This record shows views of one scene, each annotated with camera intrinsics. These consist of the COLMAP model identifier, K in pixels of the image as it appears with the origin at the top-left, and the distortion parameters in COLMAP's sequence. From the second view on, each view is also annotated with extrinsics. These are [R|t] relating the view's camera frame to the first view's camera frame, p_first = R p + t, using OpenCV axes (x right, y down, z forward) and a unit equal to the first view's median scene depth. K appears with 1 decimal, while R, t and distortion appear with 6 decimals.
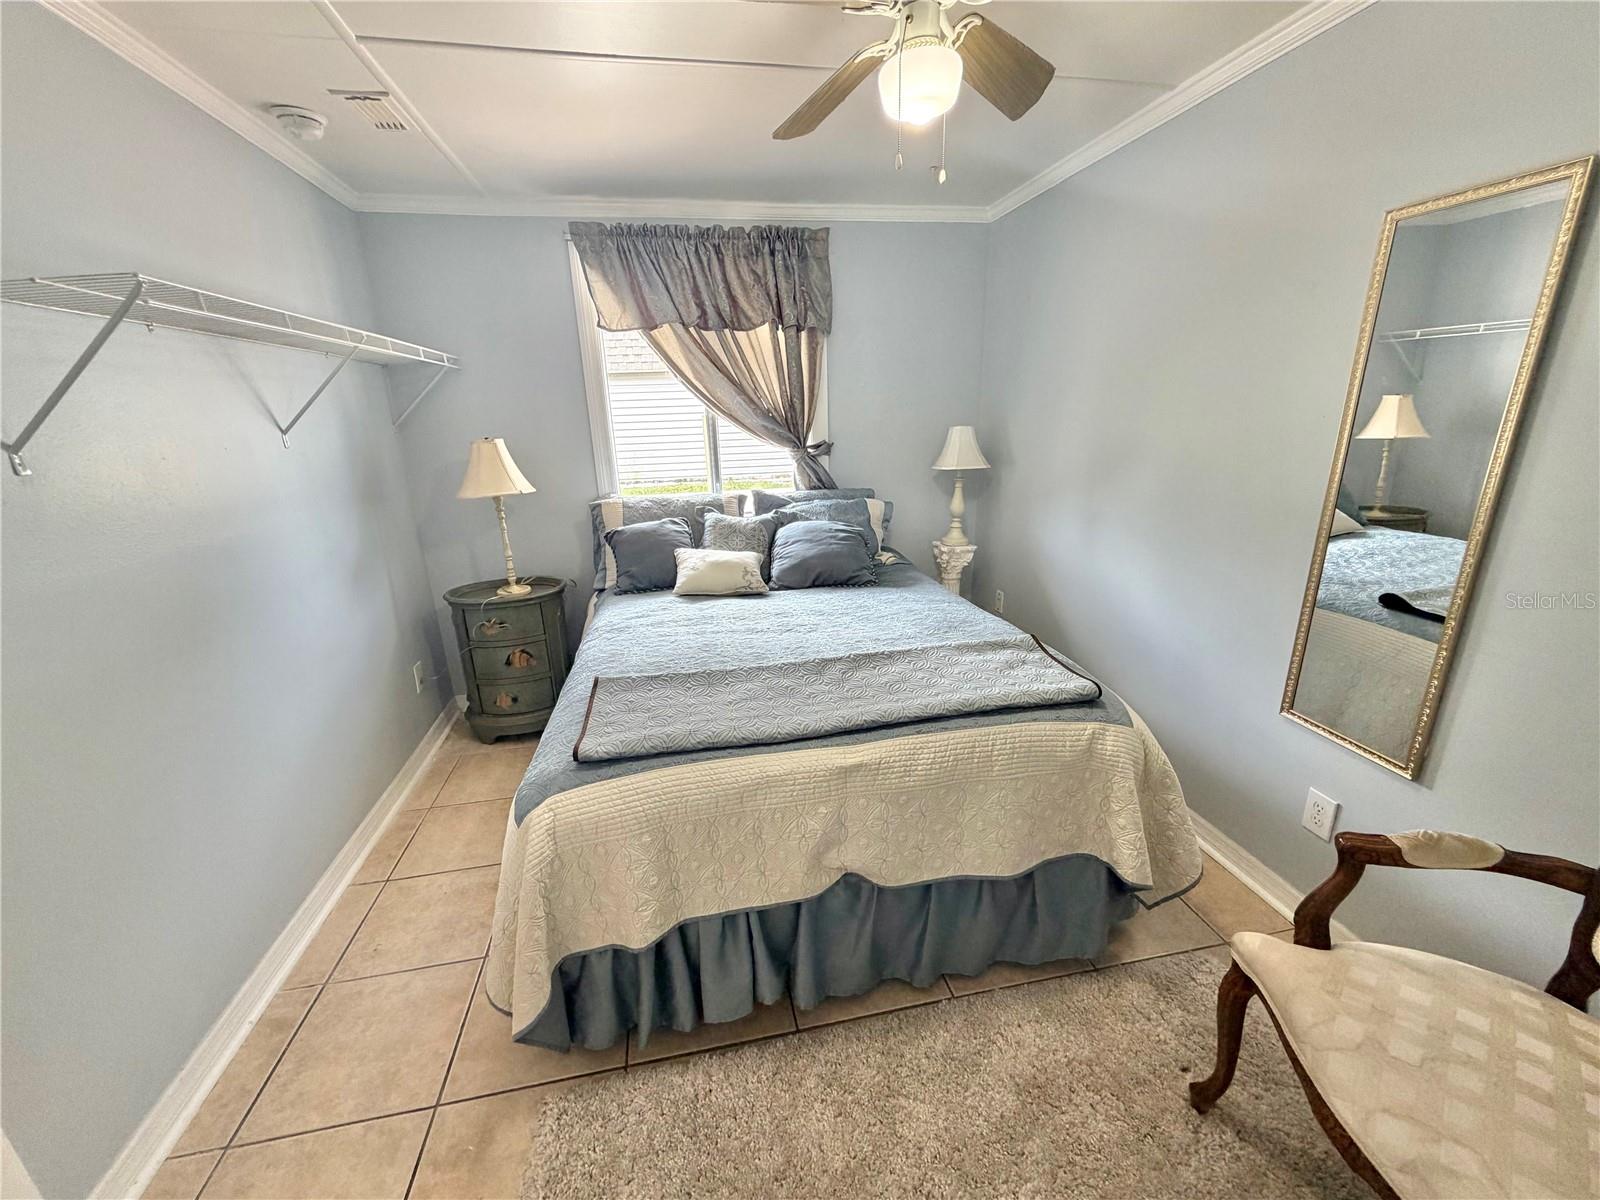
lens RADIAL K [[636.0, 0, 799.3], [0, 636.0, 603.6], [0, 0, 1]] dist [-0.000056, 0.000048]
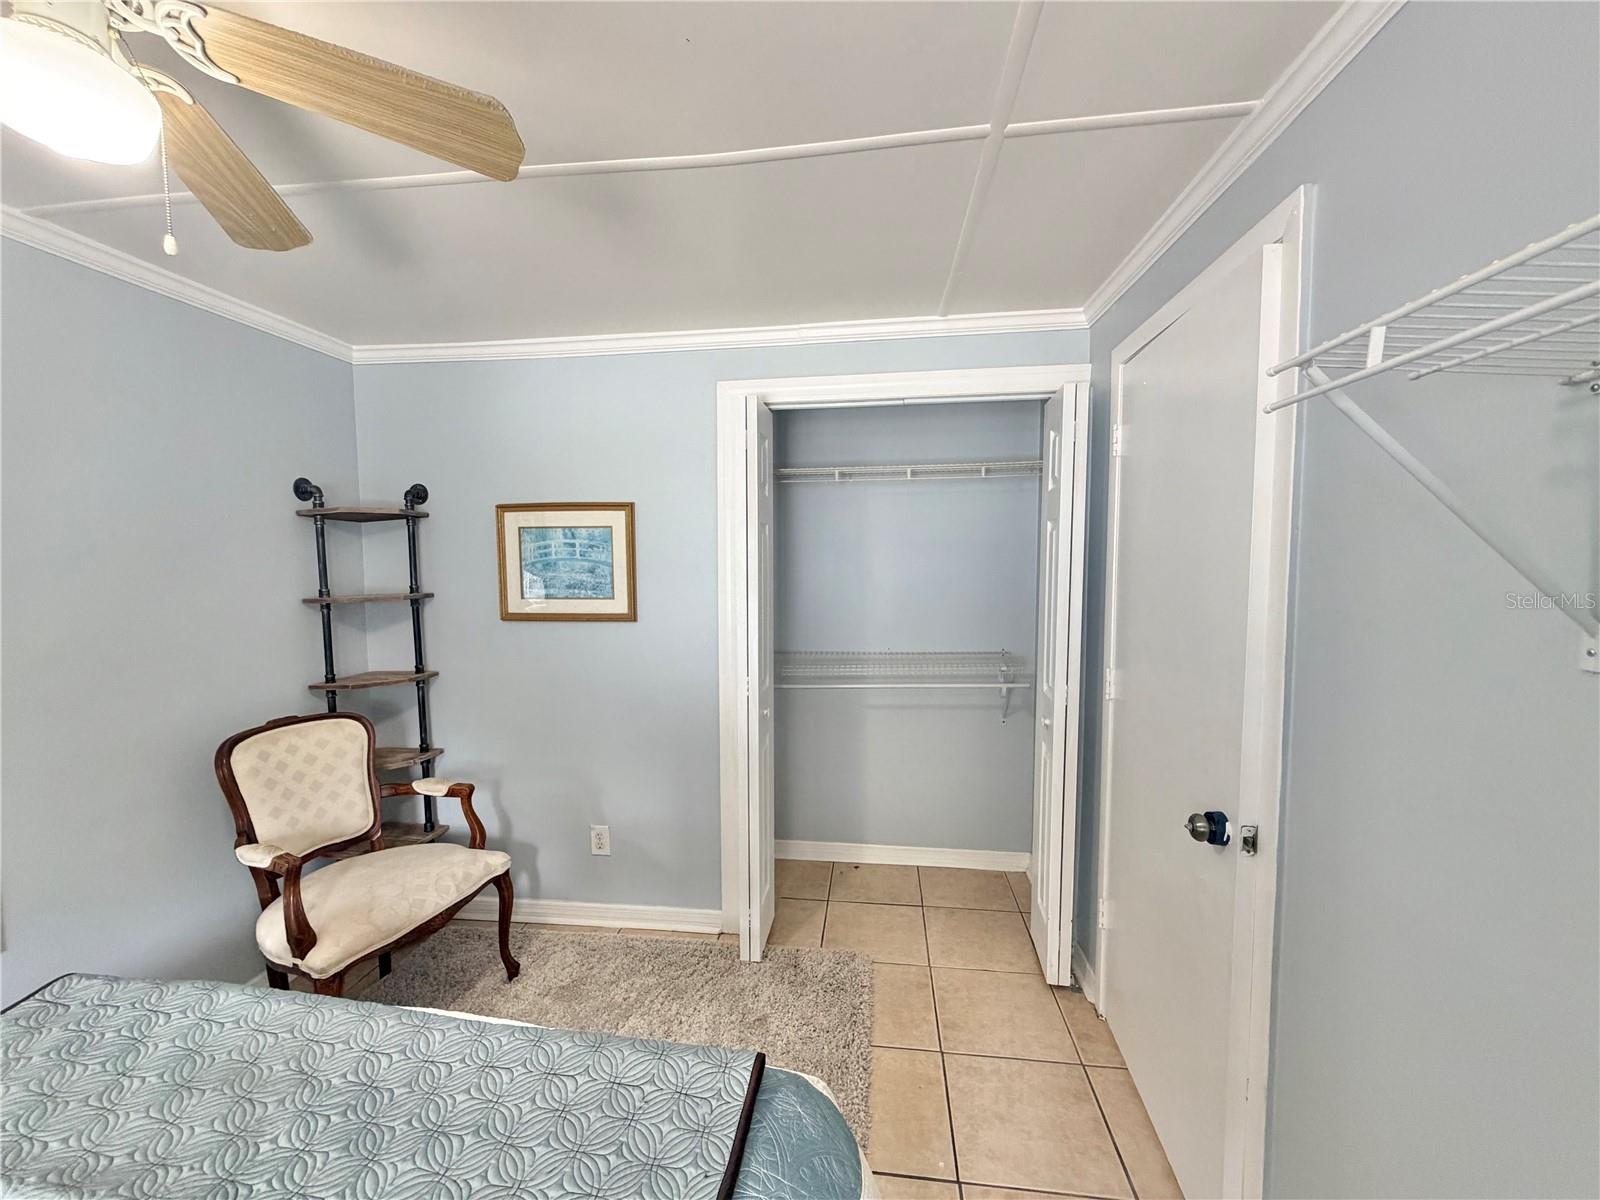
lens RADIAL K [[638.0, 0, 796.7], [0, 638.0, 603.0], [0, 0, 1]] dist [0.000443, 0.000045]
pose [[-0.946989, 0.007976, 0.321168, -0.311977], [0.124179, 0.931081, 0.343029, -0.236150], [-0.296297, 0.364726, -0.882713, 0.719715]]
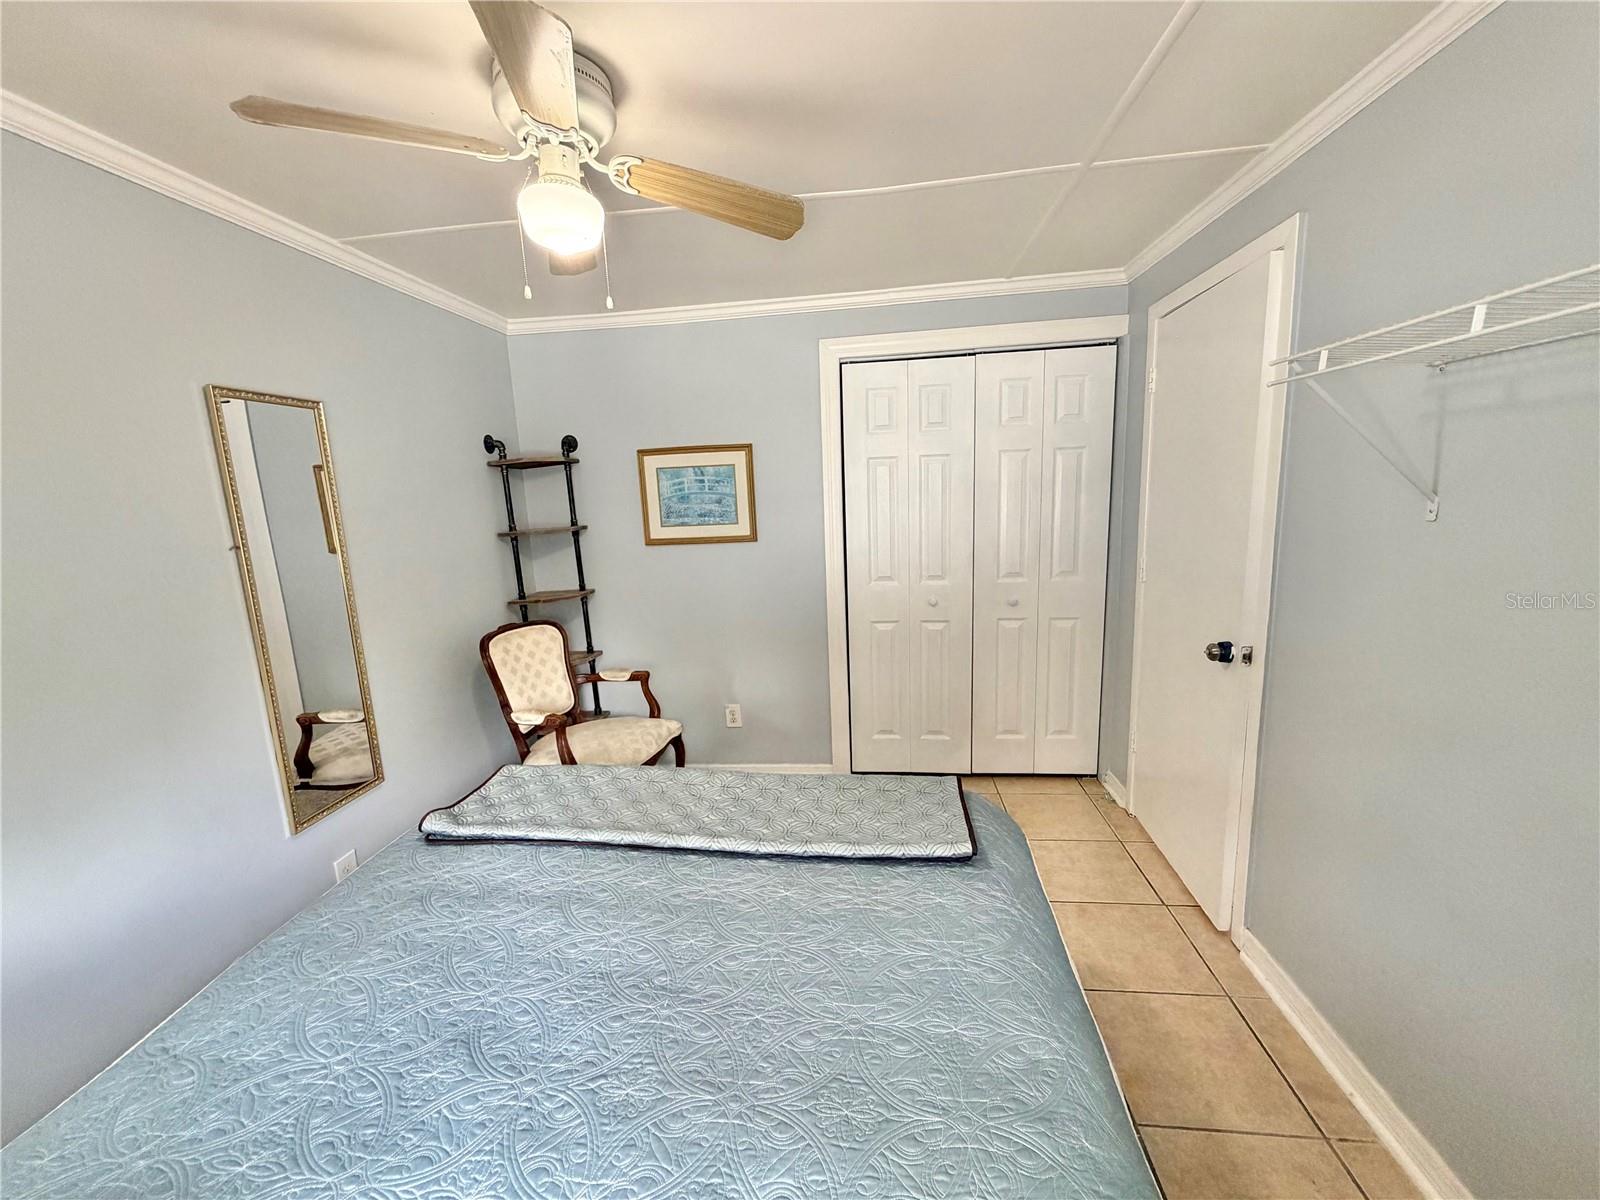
lens RADIAL K [[638.0, 0, 796.7], [0, 638.0, 603.0], [0, 0, 1]] dist [0.000443, 0.000045]
pose [[-0.948398, 0.012972, 0.316818, -0.225525], [0.159603, 0.882892, 0.441622, -0.319883], [-0.273987, 0.469398, -0.839403, 0.976220]]
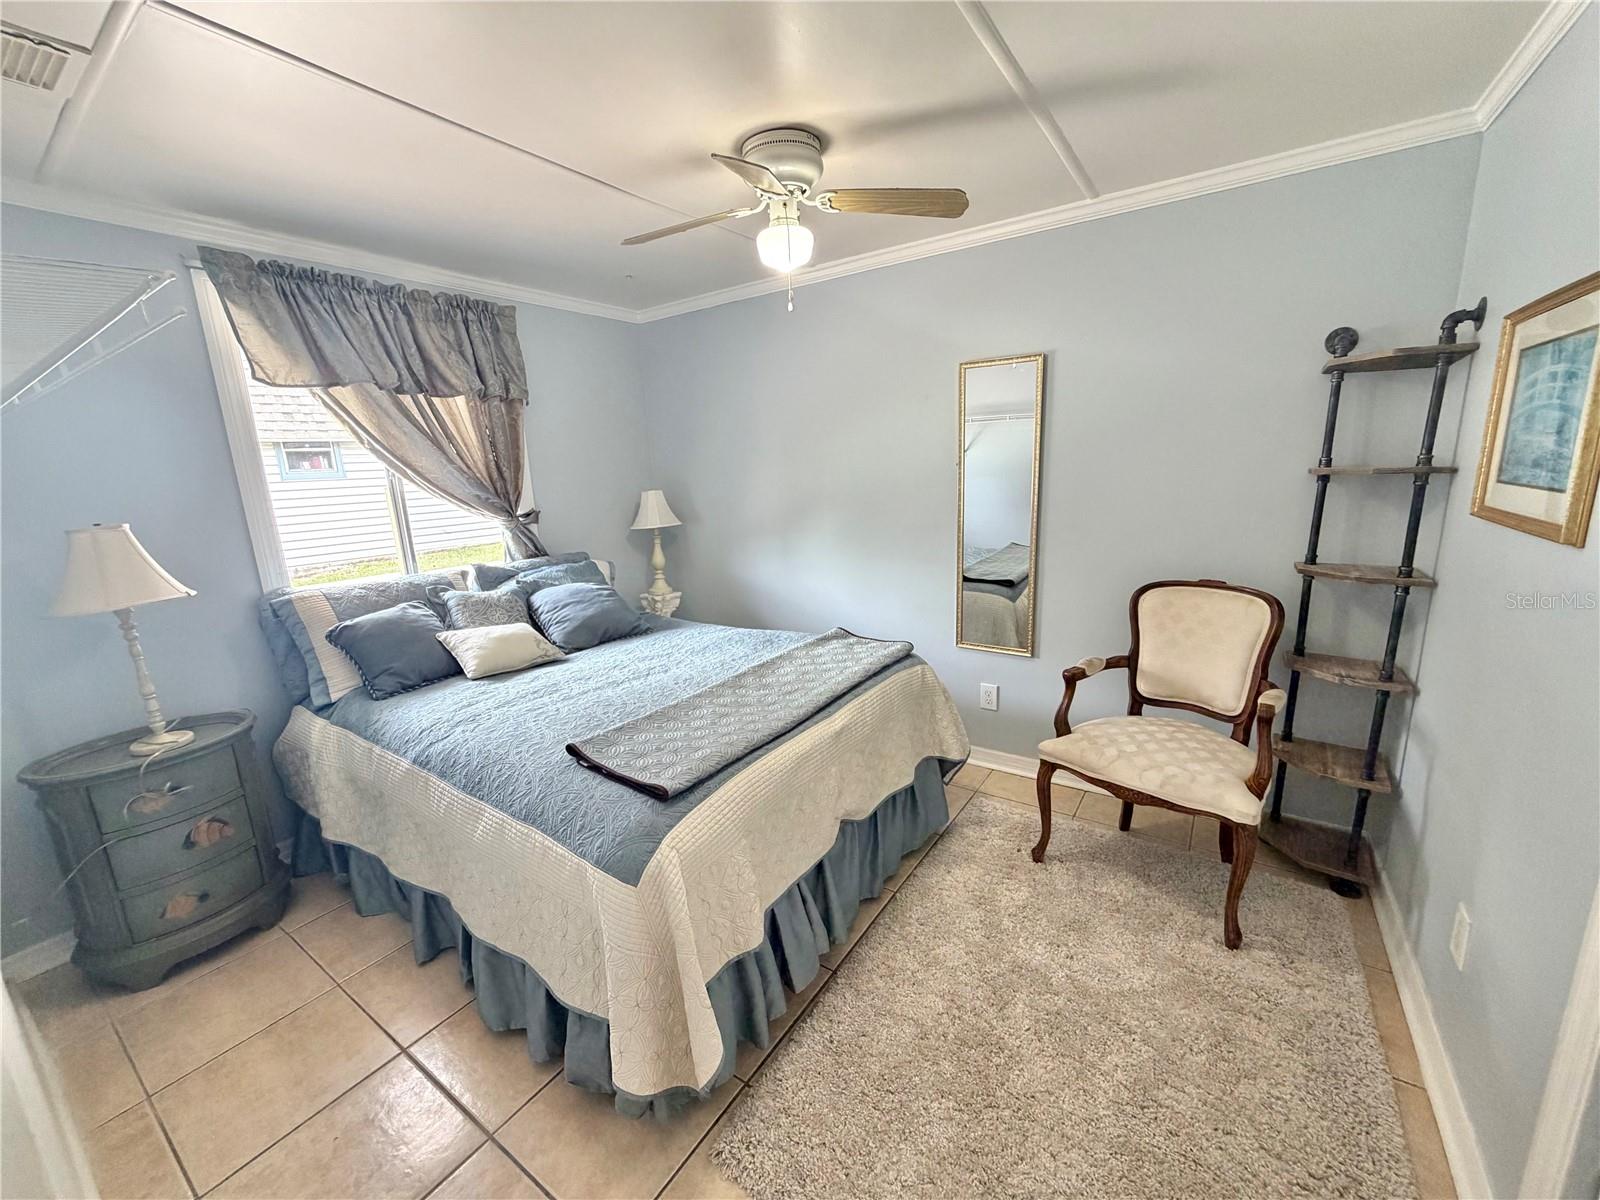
lens RADIAL K [[638.0, 0, 796.7], [0, 638.0, 603.0], [0, 0, 1]] dist [0.000443, 0.000045]
pose [[0.715373, -0.149332, 0.682599, -0.428954], [0.228279, 0.973240, -0.026325, 0.008474], [-0.660401, 0.174655, 0.730319, 0.029424]]
